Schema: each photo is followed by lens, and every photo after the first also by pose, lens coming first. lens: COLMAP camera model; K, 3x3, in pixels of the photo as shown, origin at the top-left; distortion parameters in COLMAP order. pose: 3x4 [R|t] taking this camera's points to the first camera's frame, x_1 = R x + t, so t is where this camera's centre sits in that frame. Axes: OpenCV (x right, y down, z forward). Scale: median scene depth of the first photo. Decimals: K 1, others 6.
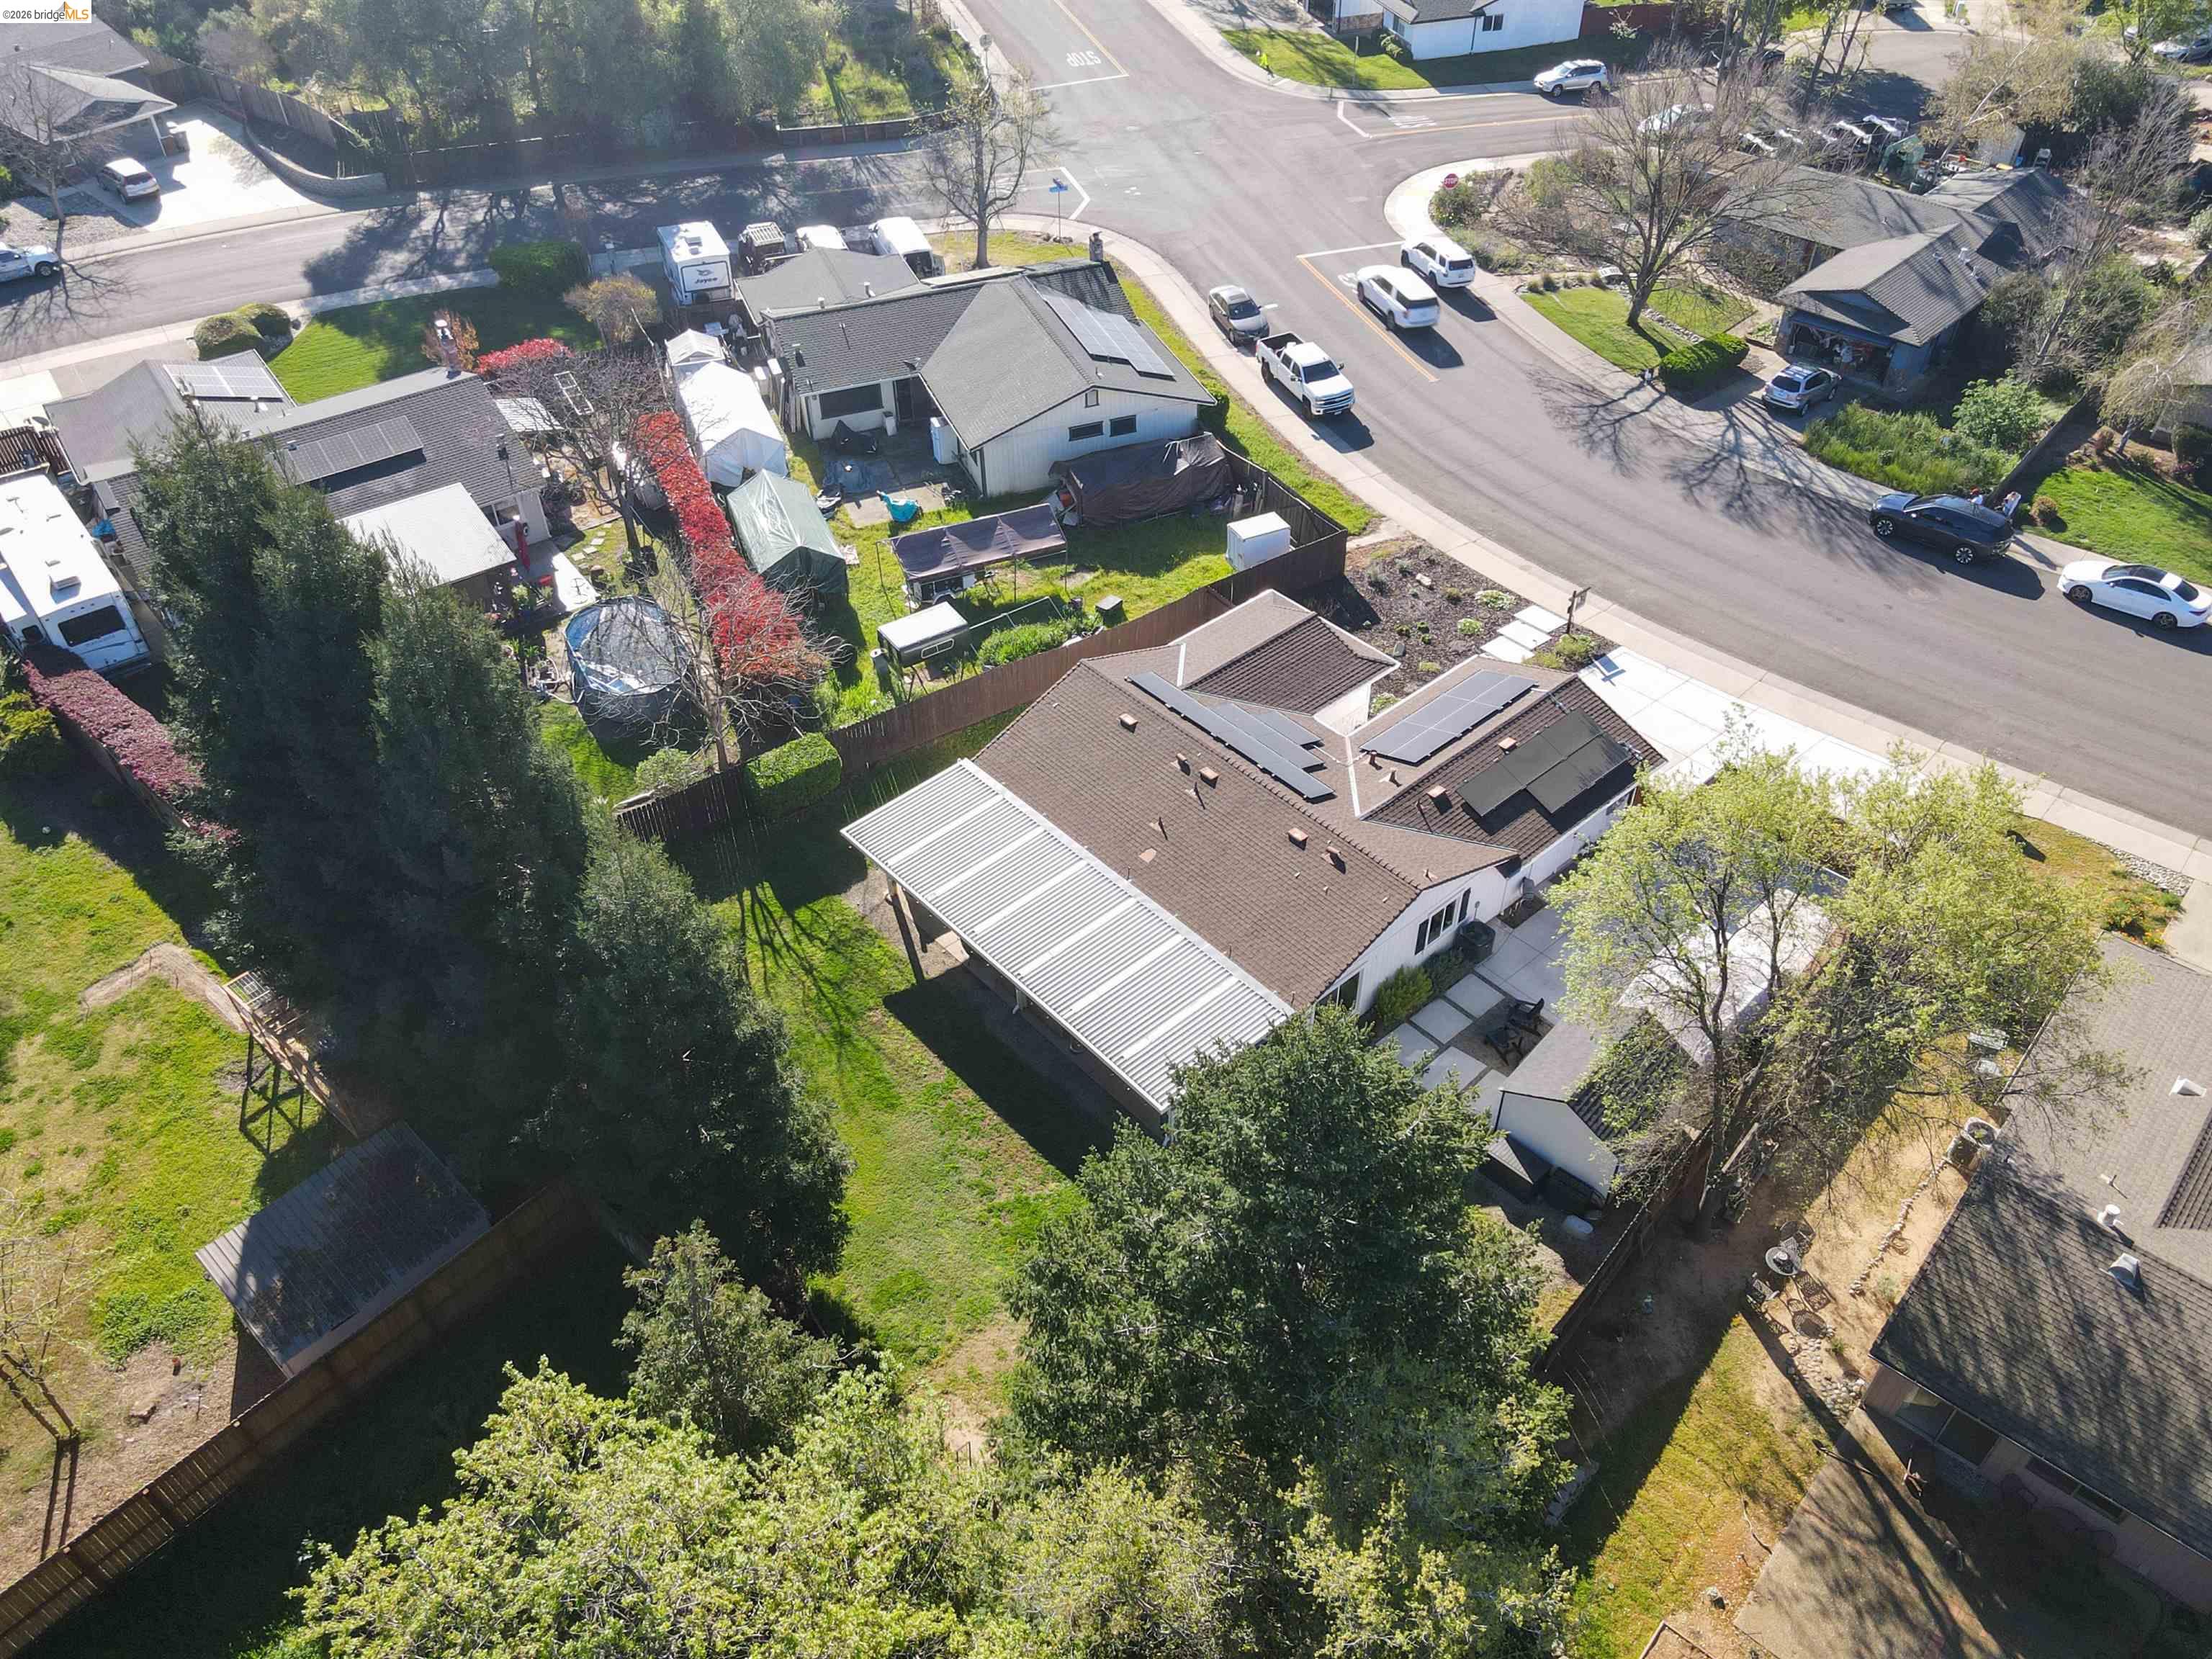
lens RADIAL K [[1625.8, 0, 1116.0], [0, 1625.8, 839.6], [0, 0, 1]] dist [0.008144, 0.010493]
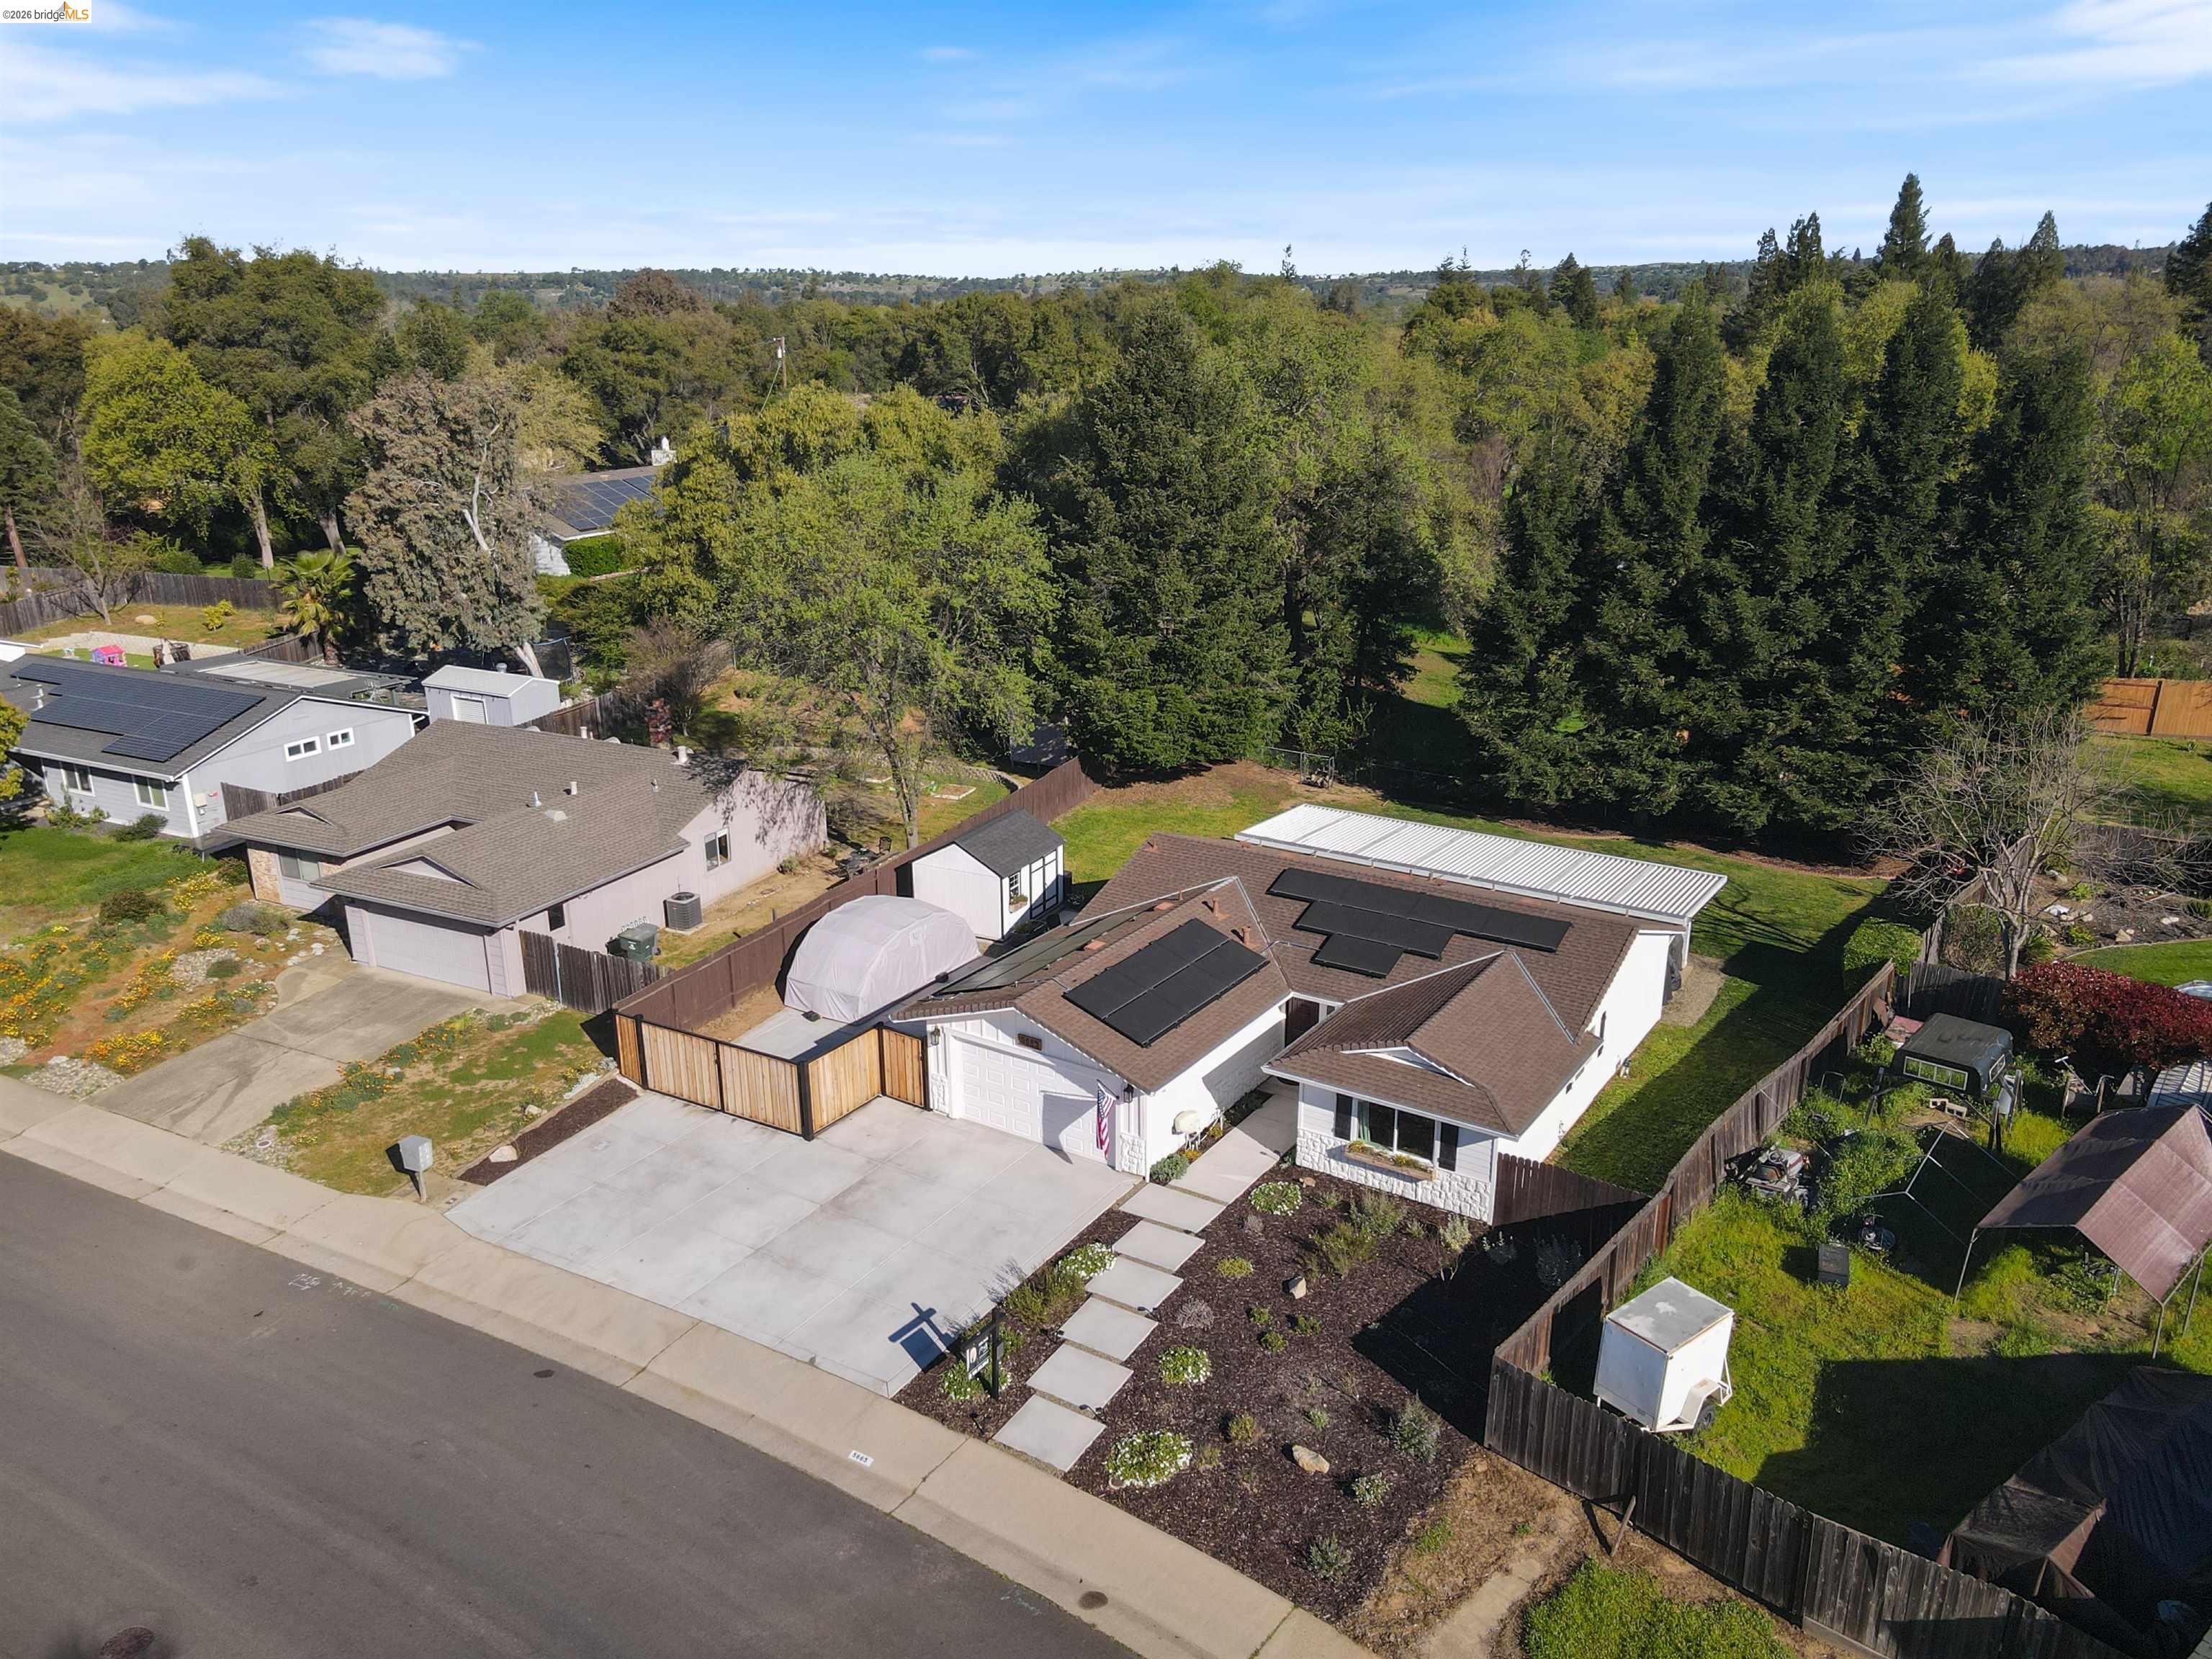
lens RADIAL K [[1625.8, 0, 1116.0], [0, 1625.8, 839.6], [0, 0, 1]] dist [0.008144, 0.010493]
pose [[-0.965153, 0.097430, -0.242871, 0.312581], [-0.162738, 0.503337, 0.848628, -0.580285], [0.204927, 0.858580, -0.469942, 0.987858]]
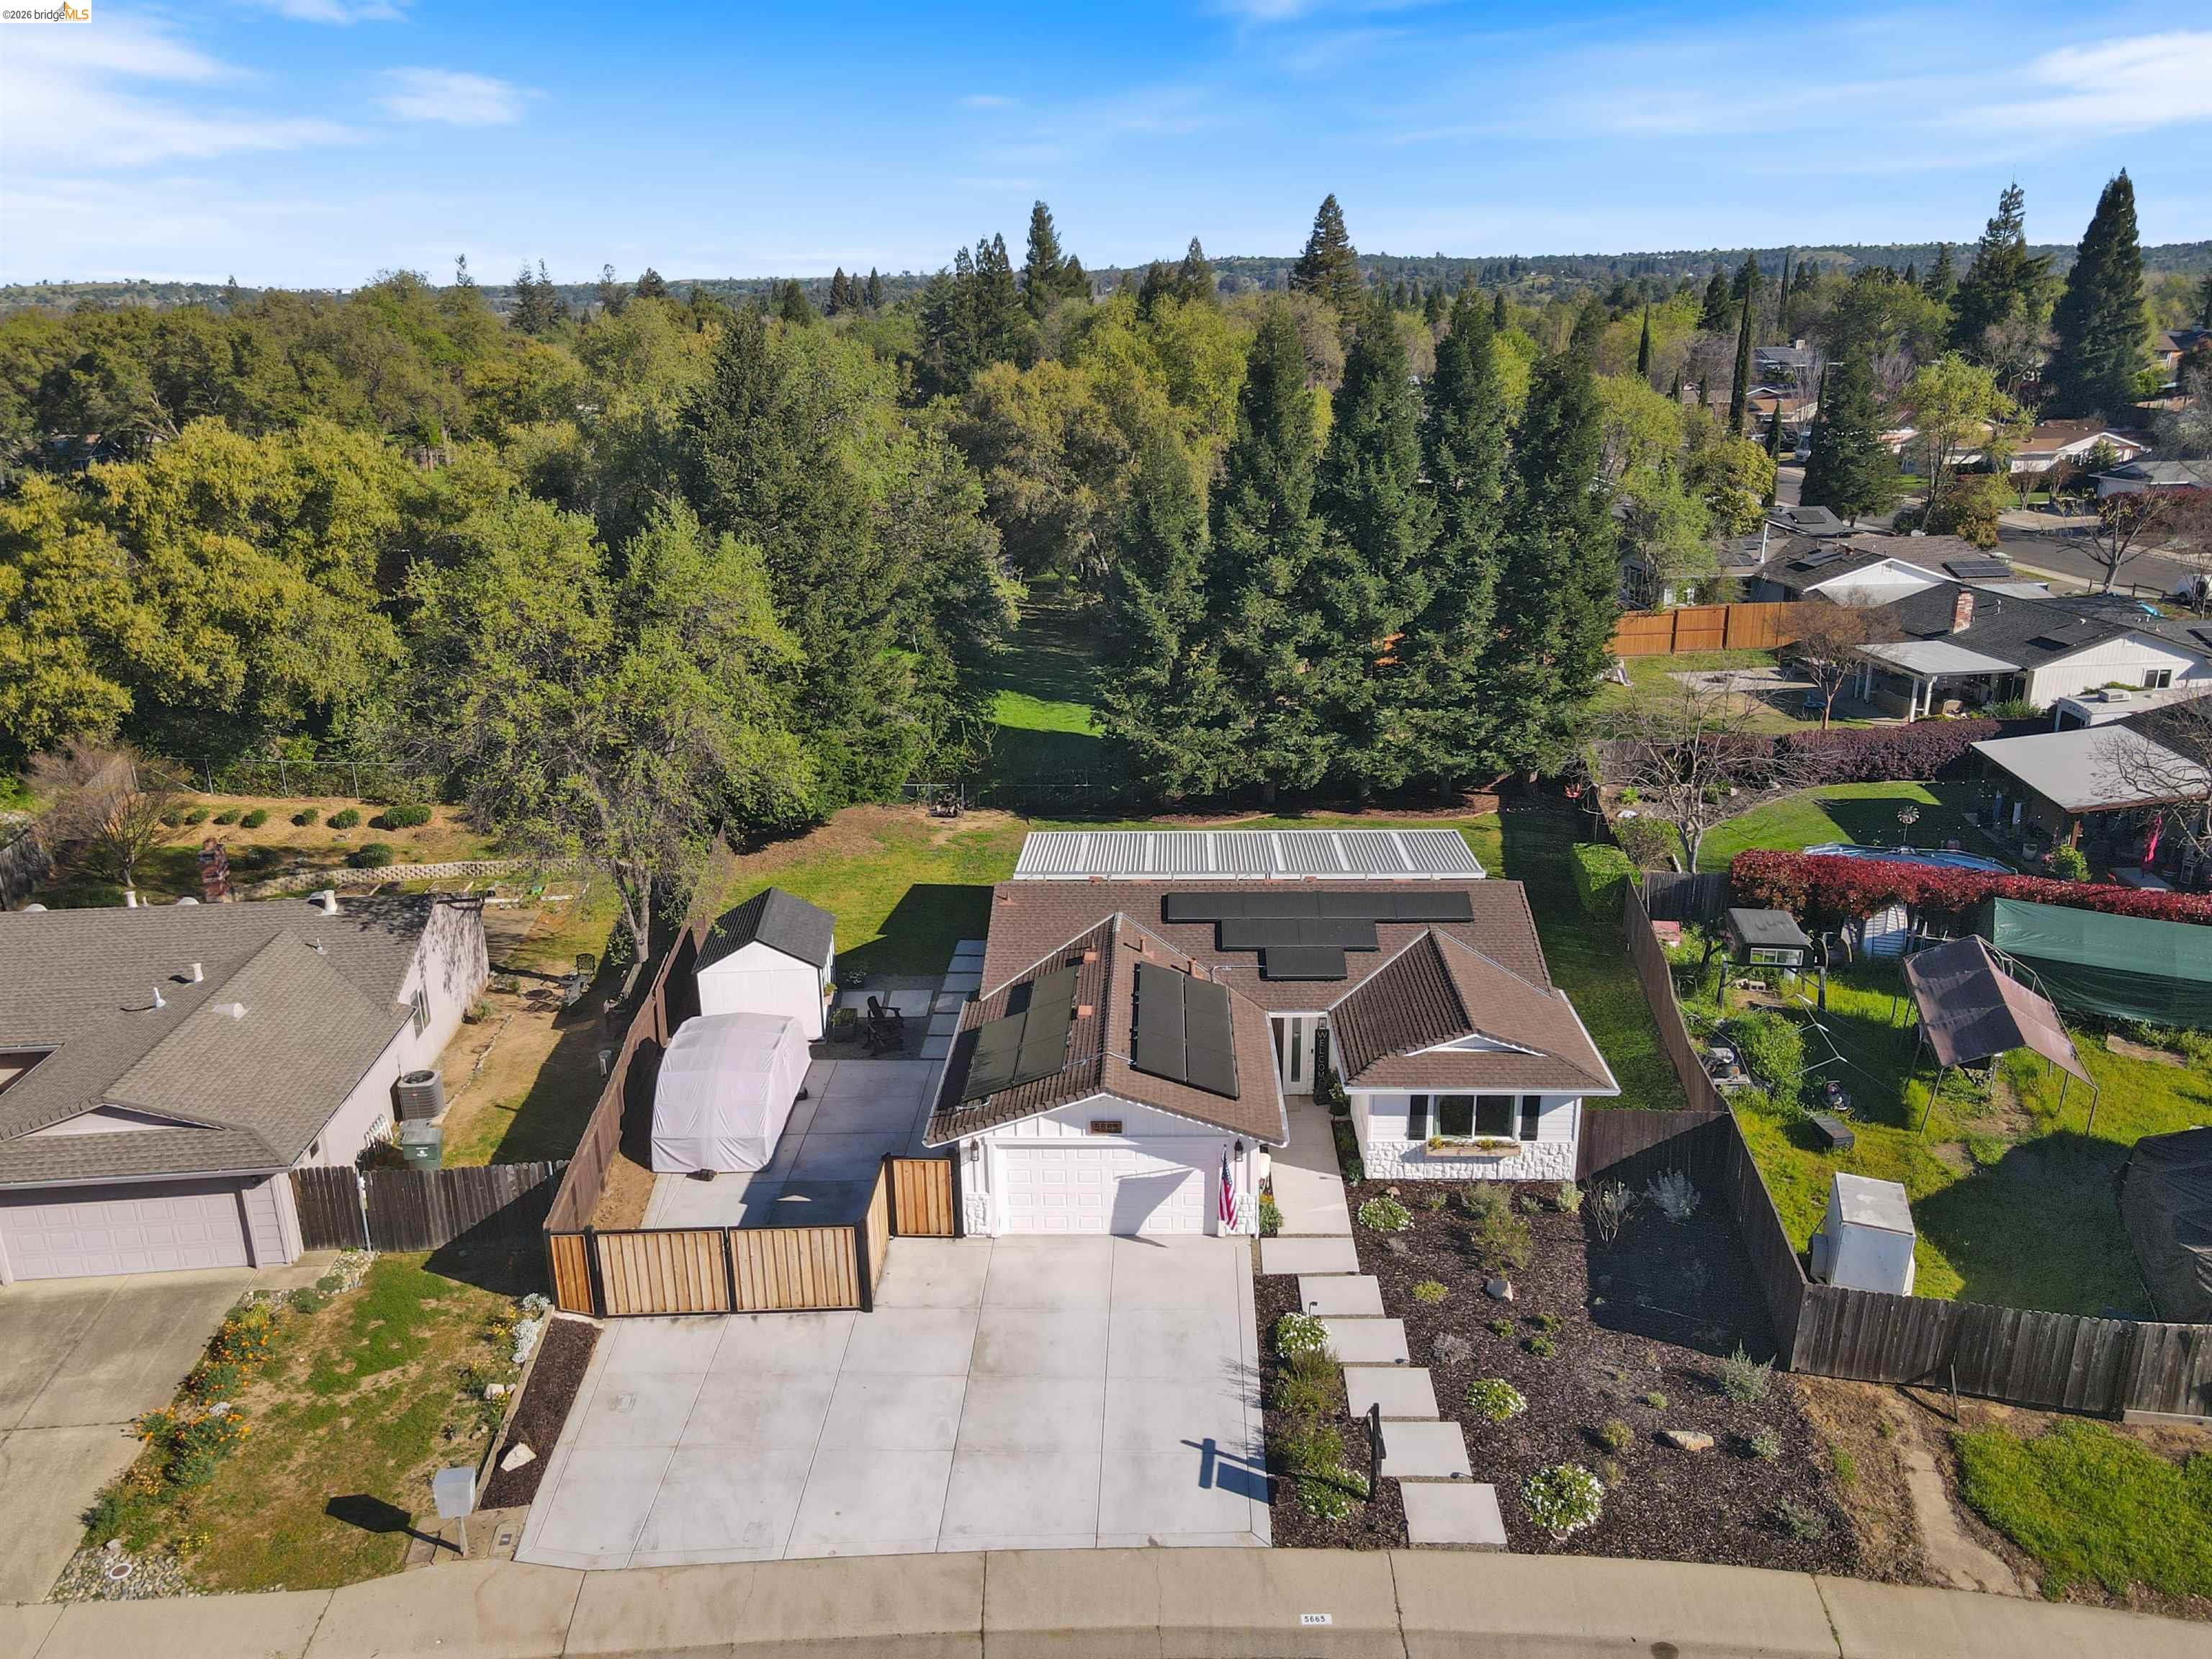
lens RADIAL K [[1625.8, 0, 1116.0], [0, 1625.8, 839.6], [0, 0, 1]] dist [0.008144, 0.010493]
pose [[-0.685294, 0.244724, -0.685917, 0.536906], [-0.471707, 0.568423, 0.674083, -0.457692], [0.554855, 0.785497, -0.274099, 0.847456]]
